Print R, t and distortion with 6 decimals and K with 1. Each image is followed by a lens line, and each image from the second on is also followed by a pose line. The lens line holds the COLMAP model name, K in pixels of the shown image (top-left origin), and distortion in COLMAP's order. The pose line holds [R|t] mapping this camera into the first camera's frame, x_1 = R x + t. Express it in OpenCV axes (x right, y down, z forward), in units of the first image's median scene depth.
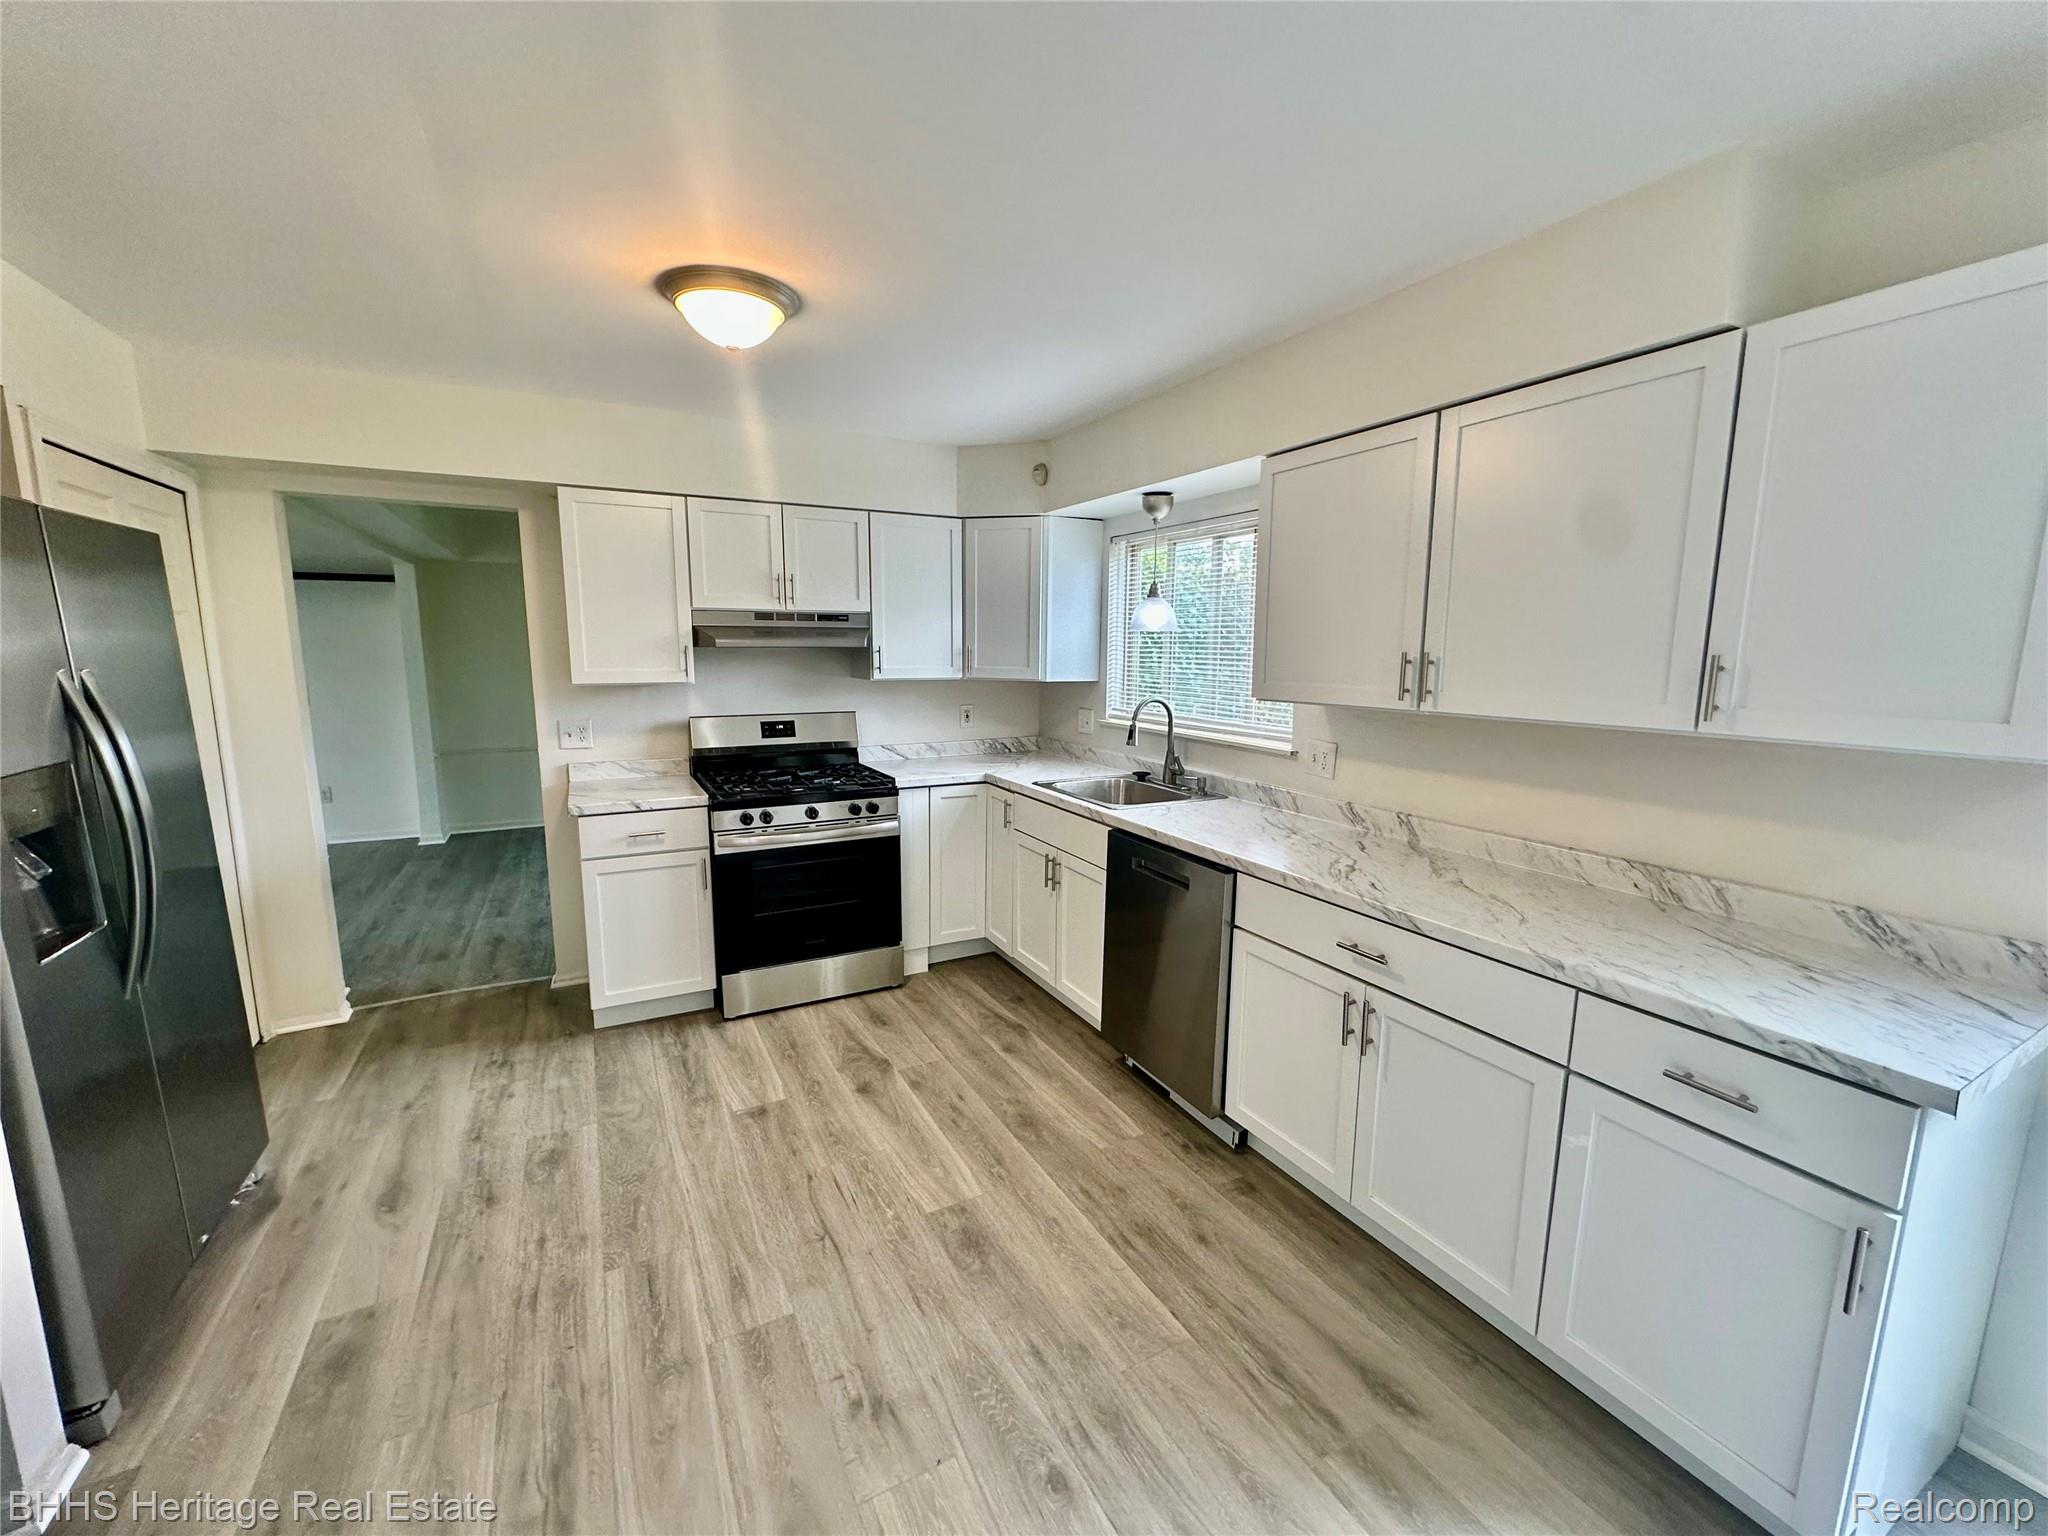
lens RADIAL K [[815.7, 0, 1024.5], [0, 815.7, 760.1], [0, 0, 1]] dist [-0.002937, 0.000345]
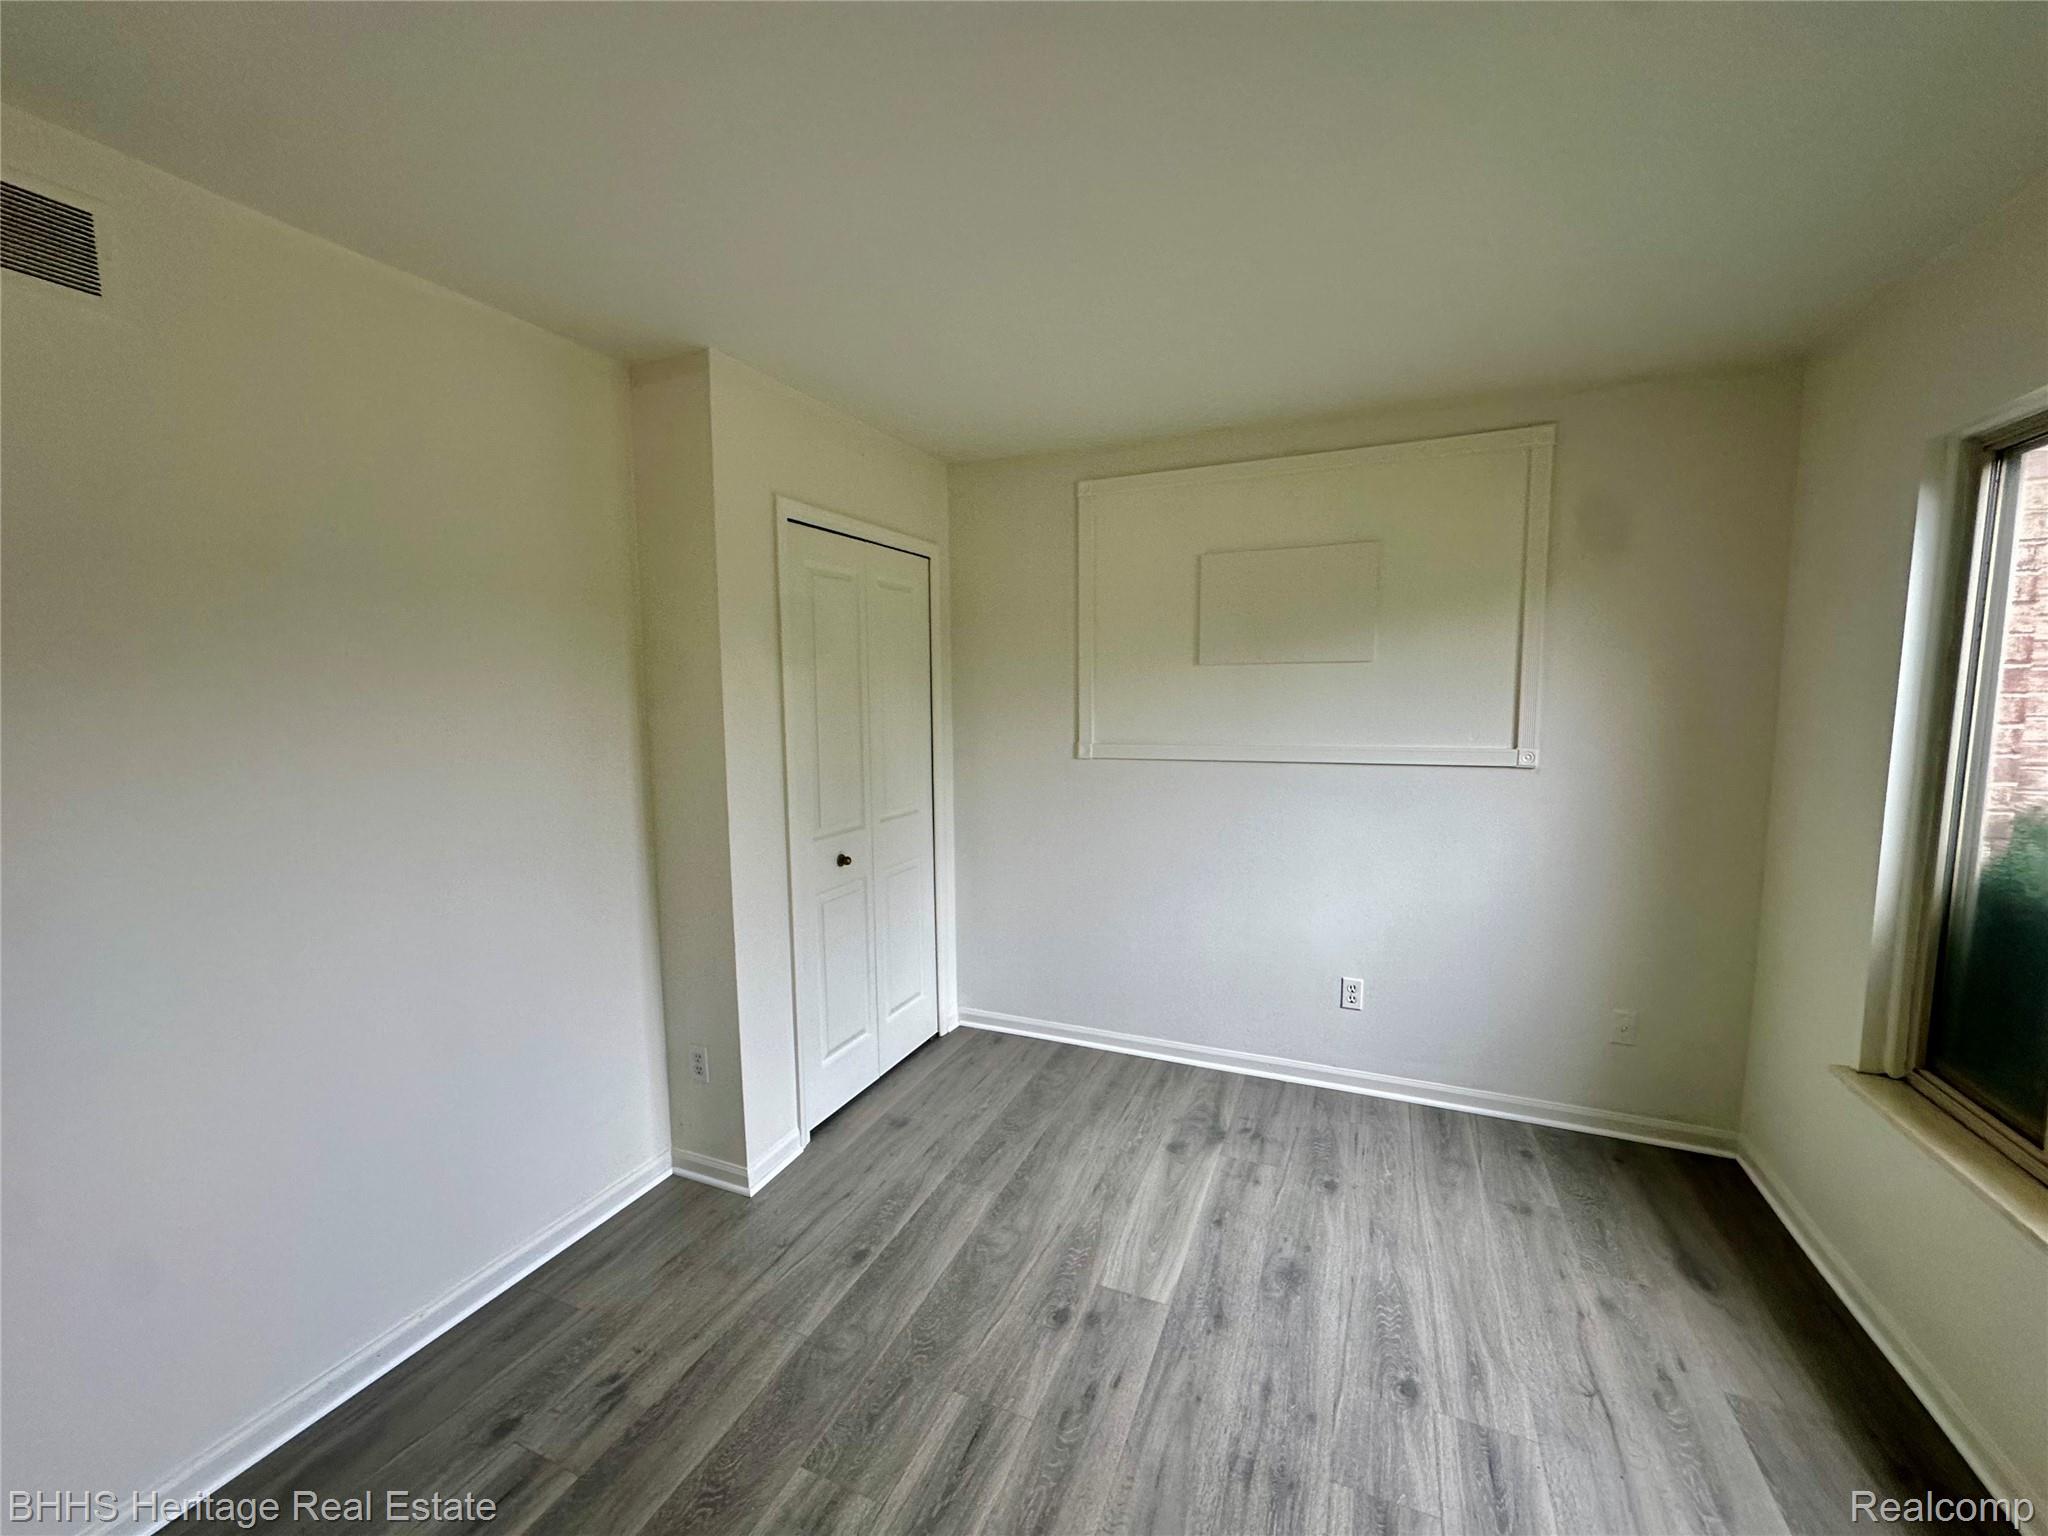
lens RADIAL K [[815.7, 0, 1029.1], [0, 815.7, 776.4], [0, 0, 1]] dist [-0.002937, 0.000345]
pose [[0.624732, 0.069174, -0.777769, -0.119949], [-0.085578, 0.996134, 0.019856, -0.029664], [0.776135, 0.054155, 0.628237, 0.217108]]
